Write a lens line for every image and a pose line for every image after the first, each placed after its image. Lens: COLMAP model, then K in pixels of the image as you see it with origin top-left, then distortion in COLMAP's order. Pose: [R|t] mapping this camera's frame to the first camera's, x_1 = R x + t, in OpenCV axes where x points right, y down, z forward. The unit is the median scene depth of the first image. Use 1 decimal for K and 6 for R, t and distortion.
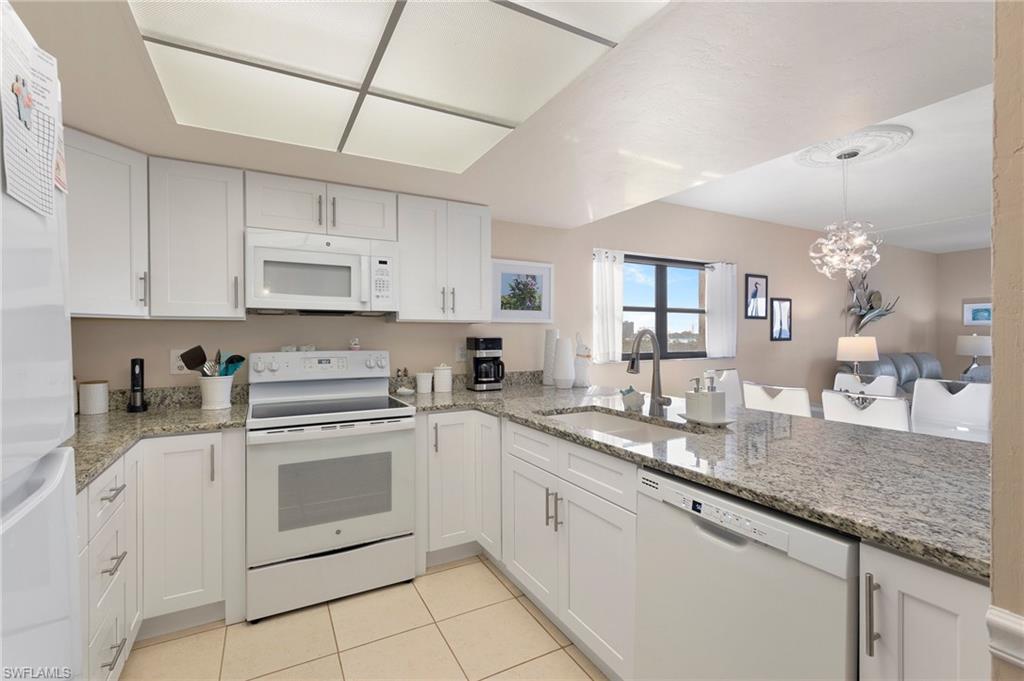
lens RADIAL K [[461.2, 0, 516.8], [0, 461.2, 336.2], [0, 0, 1]] dist [0.005625, -0.001772]
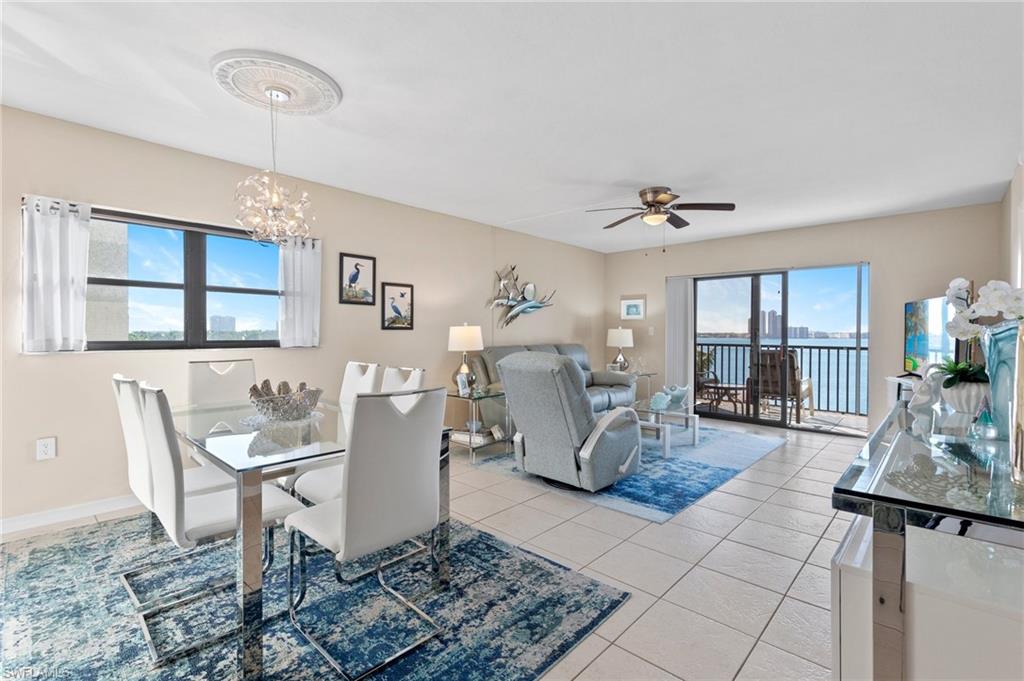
lens RADIAL K [[461.2, 0, 515.3], [0, 461.2, 335.9], [0, 0, 1]] dist [0.005625, -0.001772]
pose [[0.949489, 0.004824, 0.313763, 1.023366], [-0.005362, 0.999985, 0.000854, 0.040758], [-0.313754, -0.002493, 0.949501, 0.107711]]
